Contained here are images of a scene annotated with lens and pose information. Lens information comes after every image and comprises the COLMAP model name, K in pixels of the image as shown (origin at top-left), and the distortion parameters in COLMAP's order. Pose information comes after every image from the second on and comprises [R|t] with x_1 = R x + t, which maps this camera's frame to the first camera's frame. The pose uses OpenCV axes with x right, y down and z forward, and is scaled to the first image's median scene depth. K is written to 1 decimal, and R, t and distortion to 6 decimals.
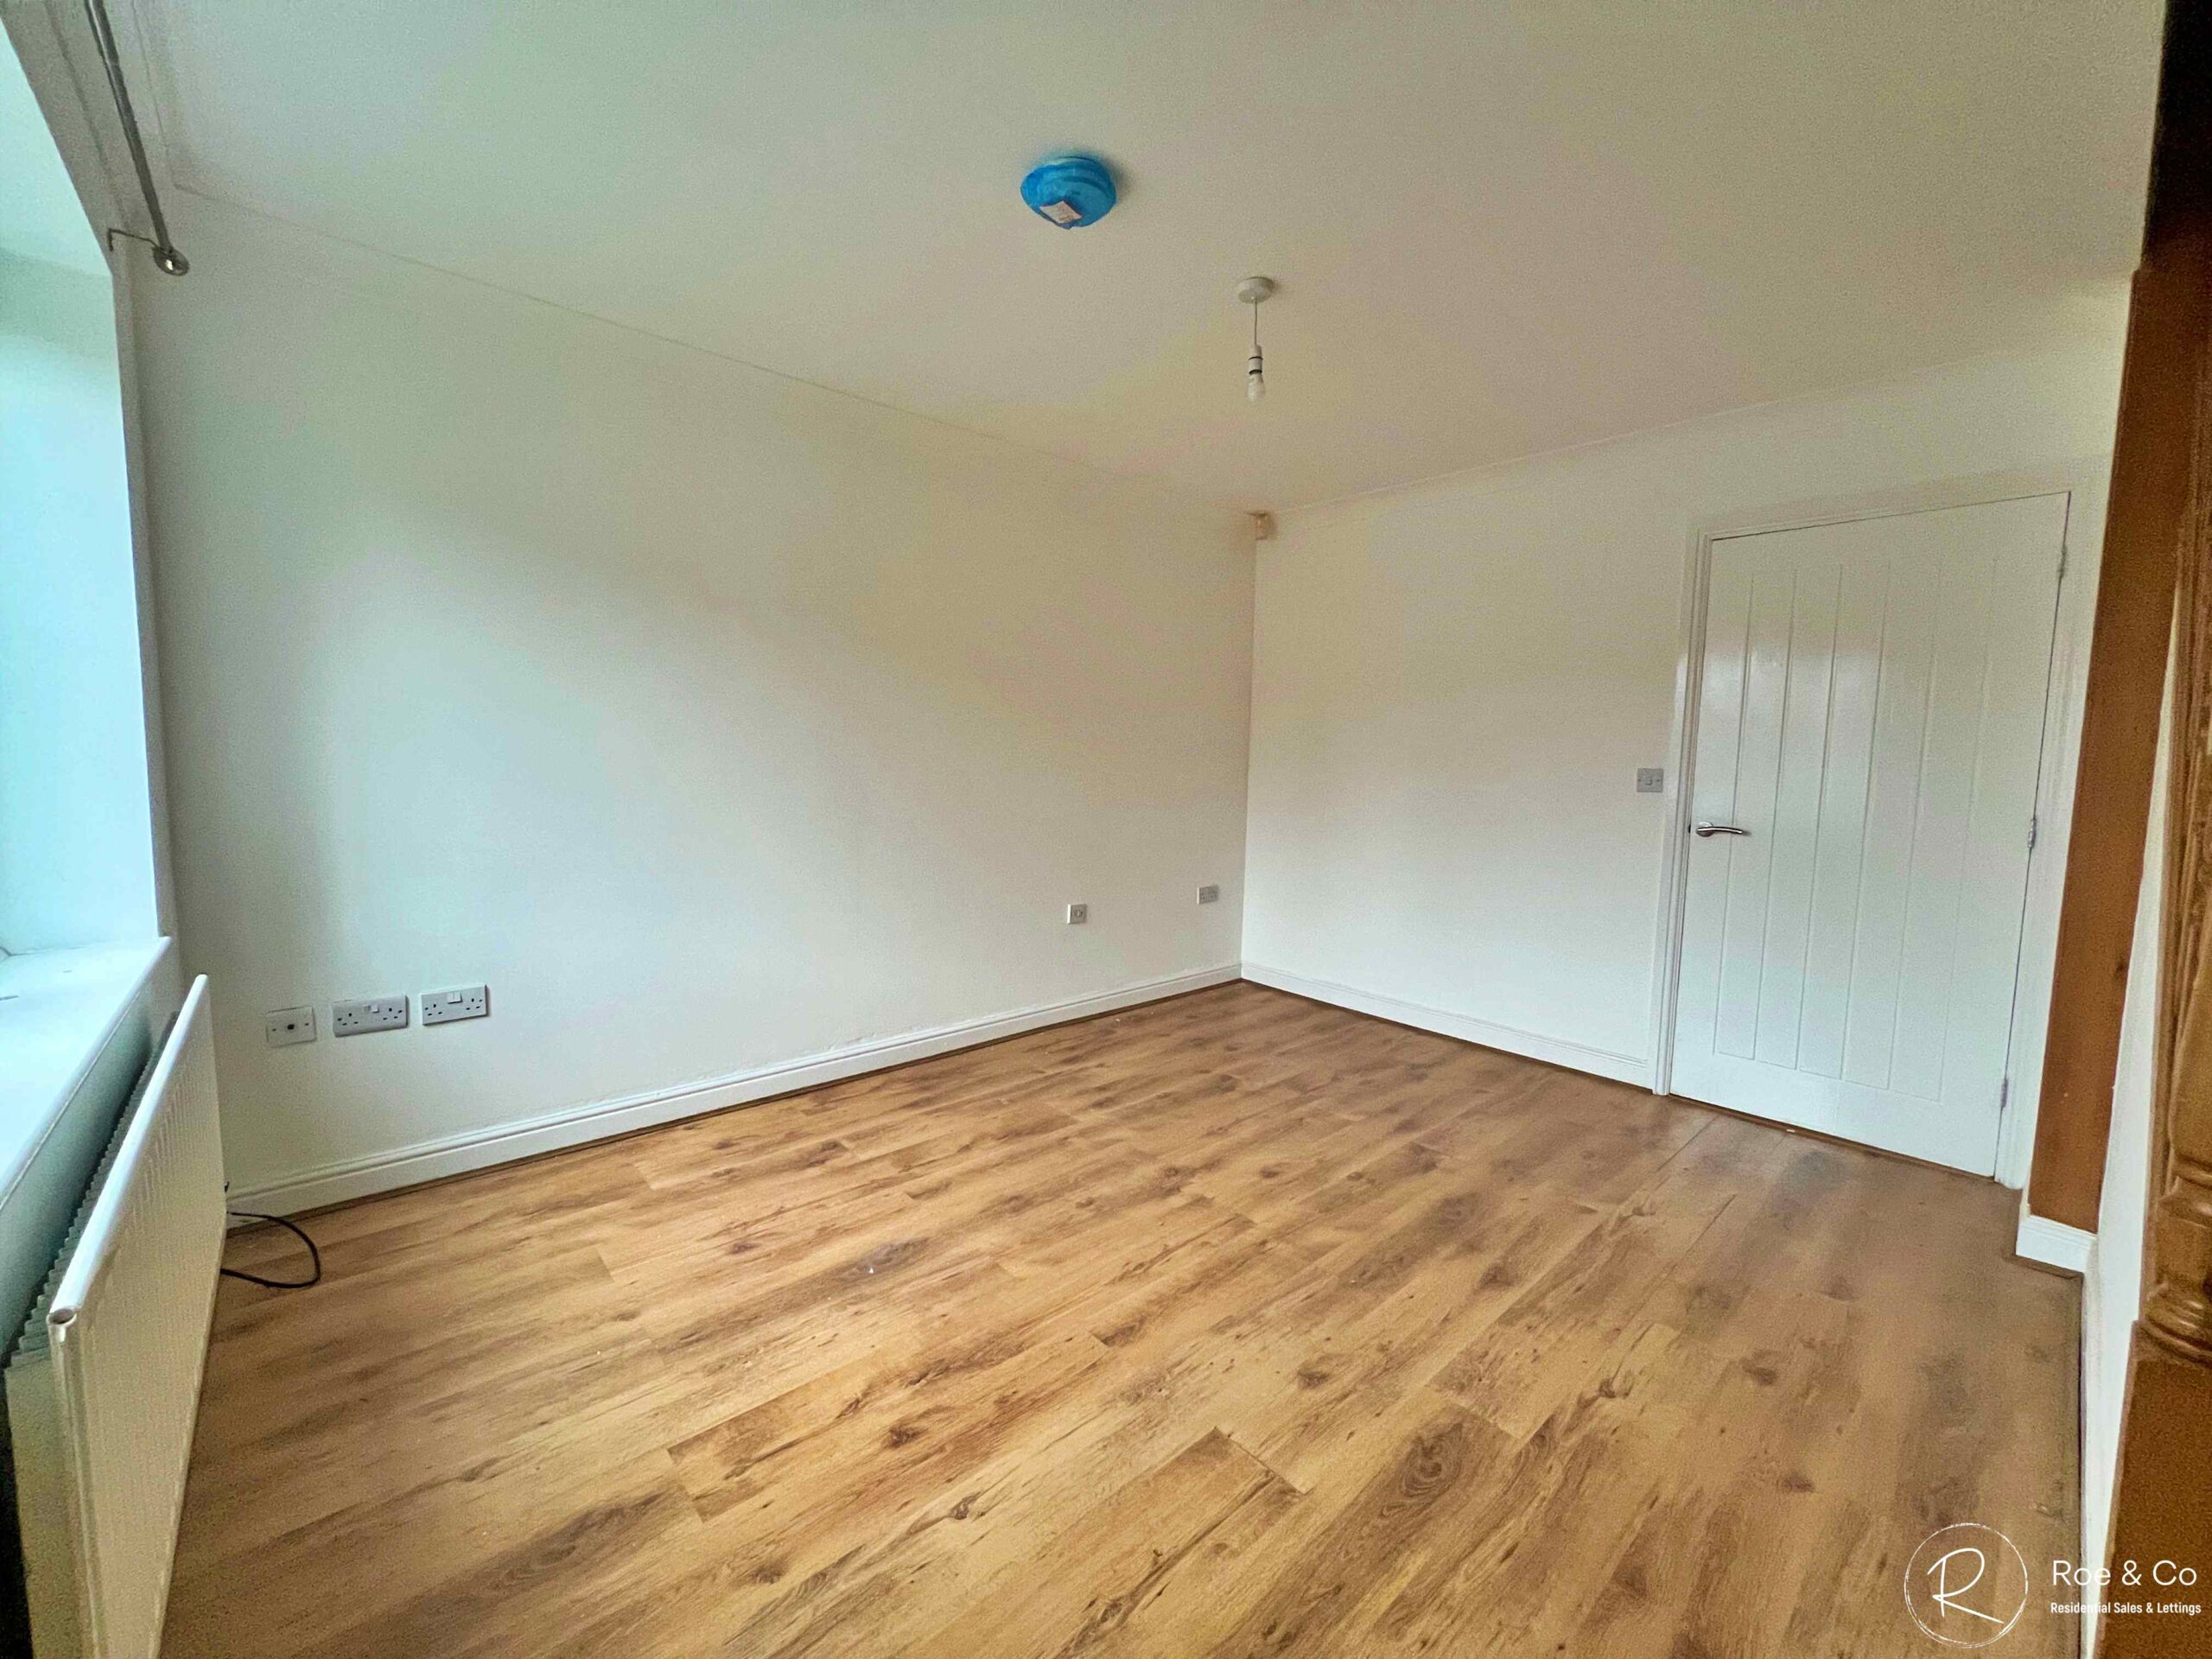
lens RADIAL K [[880.0, 0, 1105.2], [0, 880.0, 838.5], [0, 0, 1]] dist [-0.004342, -0.000008]
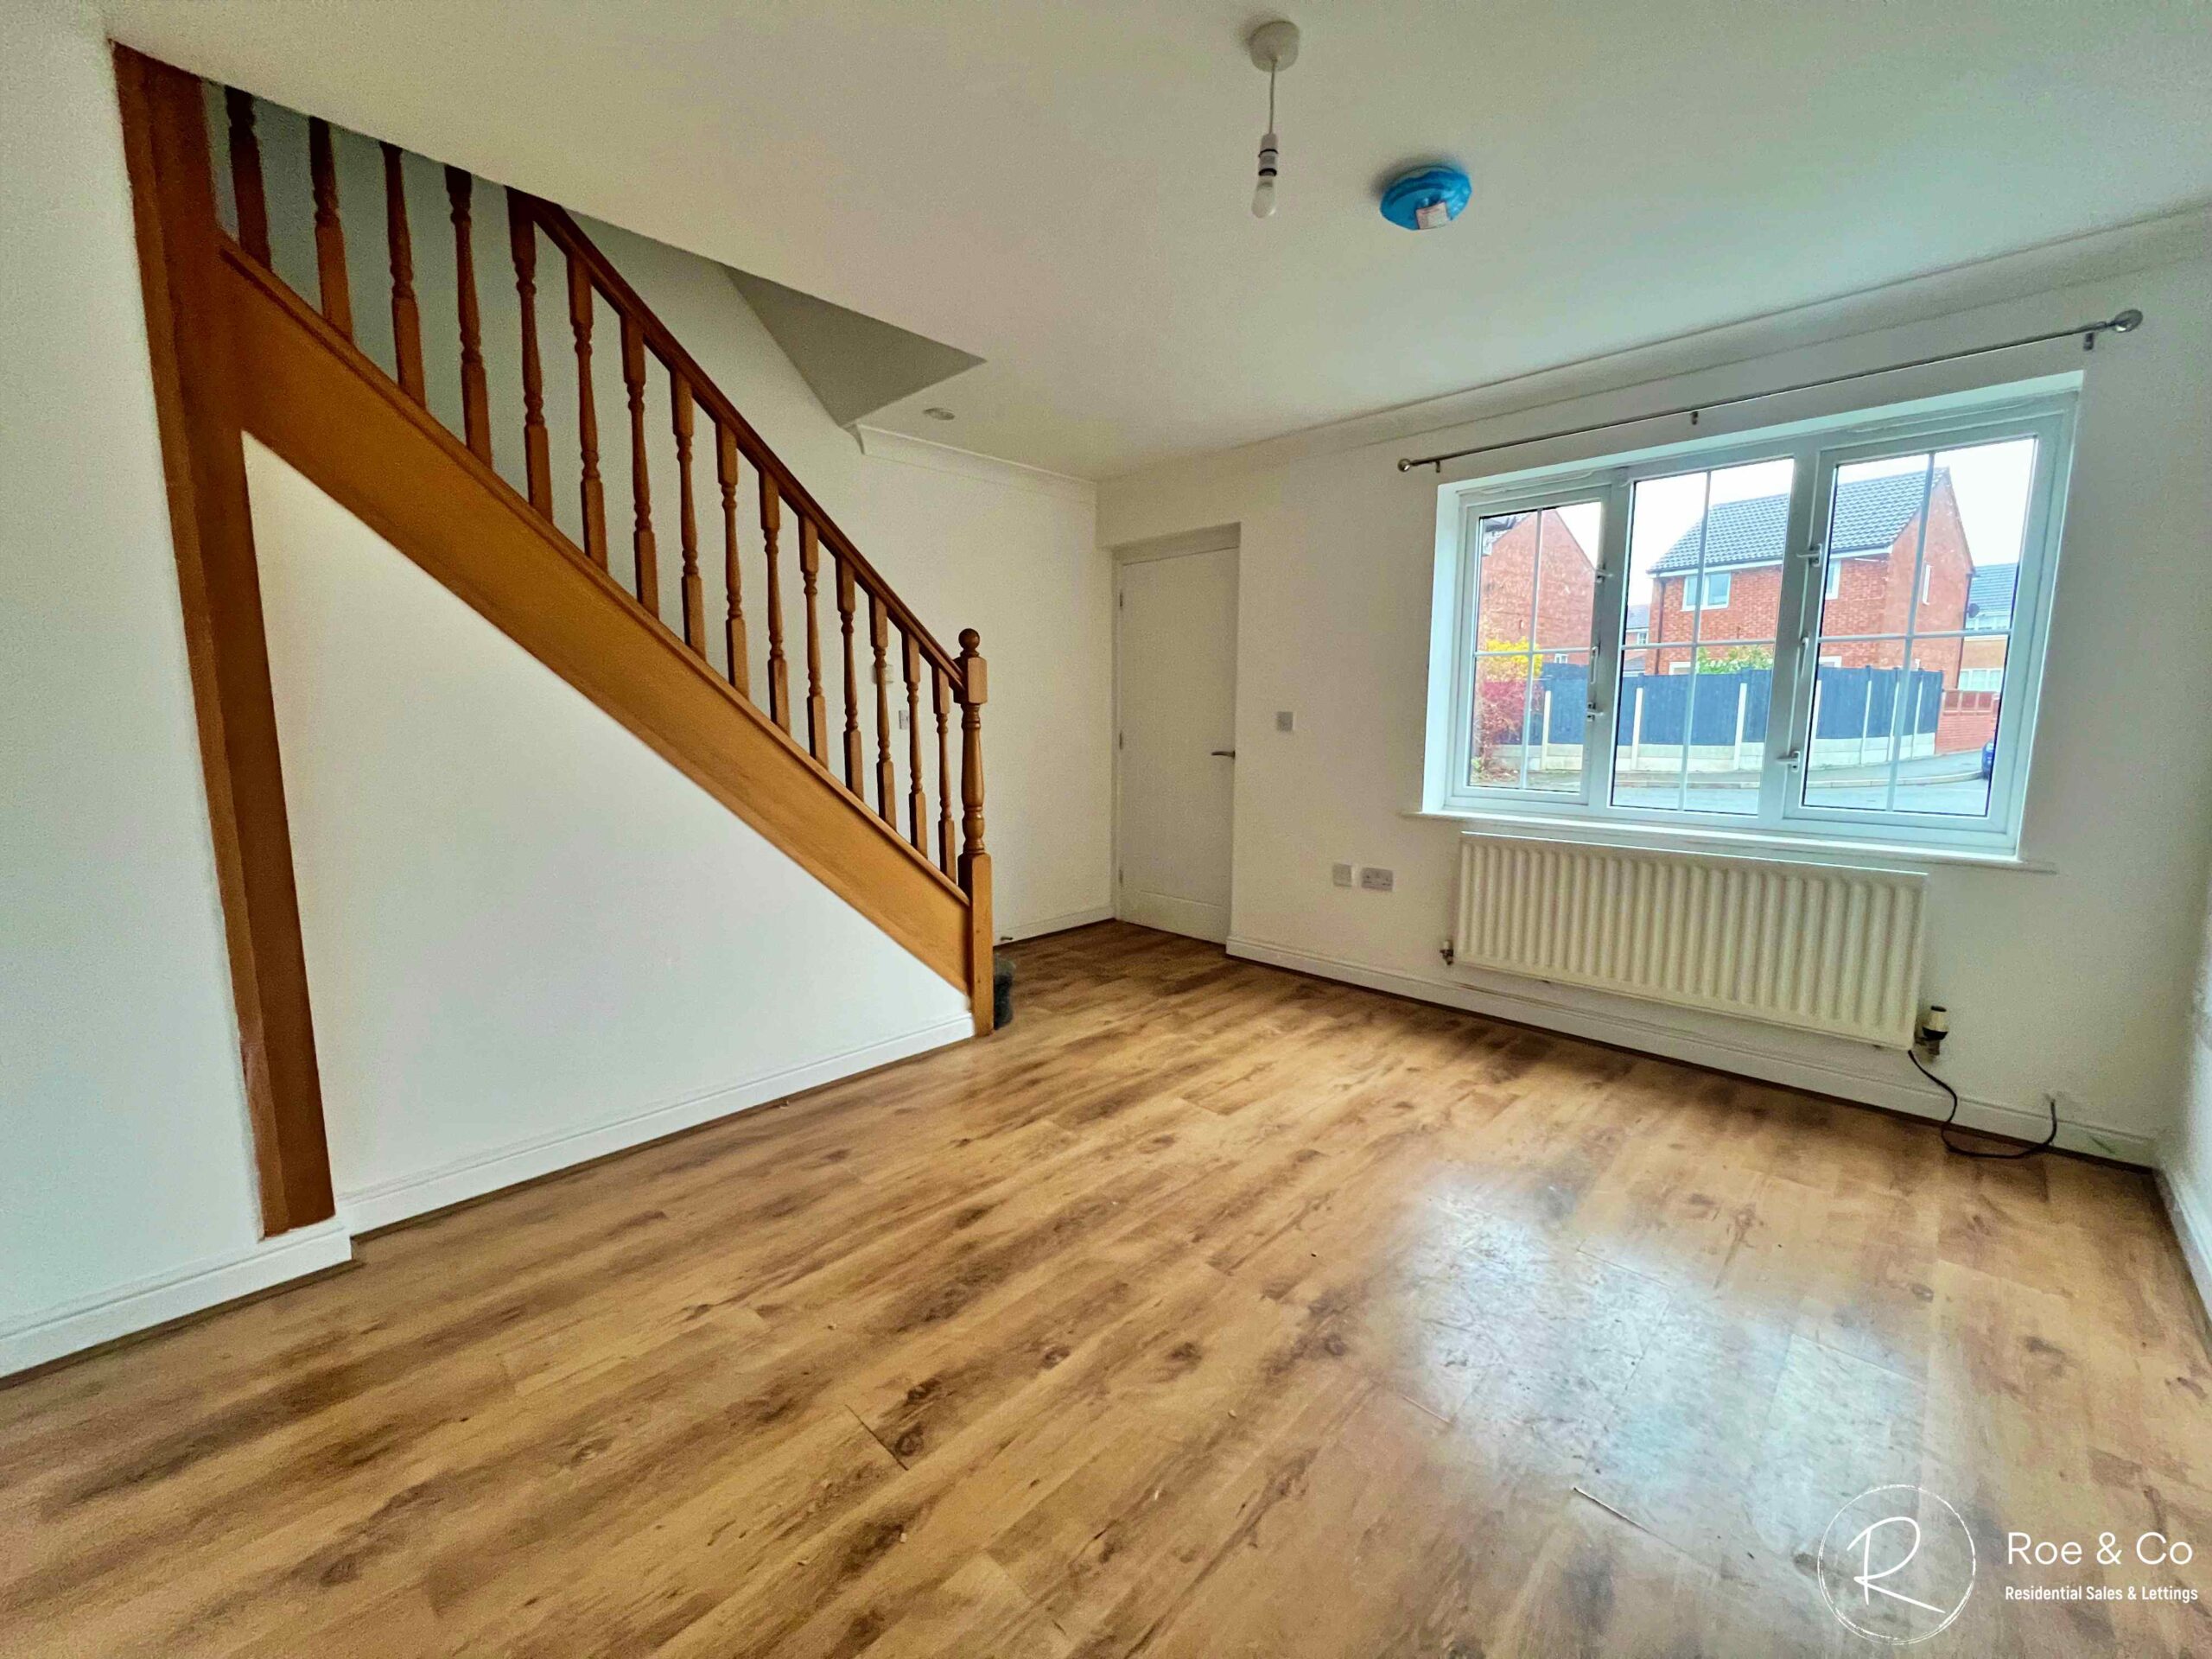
lens RADIAL K [[880.0, 0, 1123.1], [0, 880.0, 789.0], [0, 0, 1]] dist [-0.004342, -0.000008]
pose [[-0.995987, -0.011807, -0.088714, 0.368760], [-0.028177, 0.982217, 0.185622, -0.184338], [0.084945, 0.187377, -0.978608, 1.930670]]
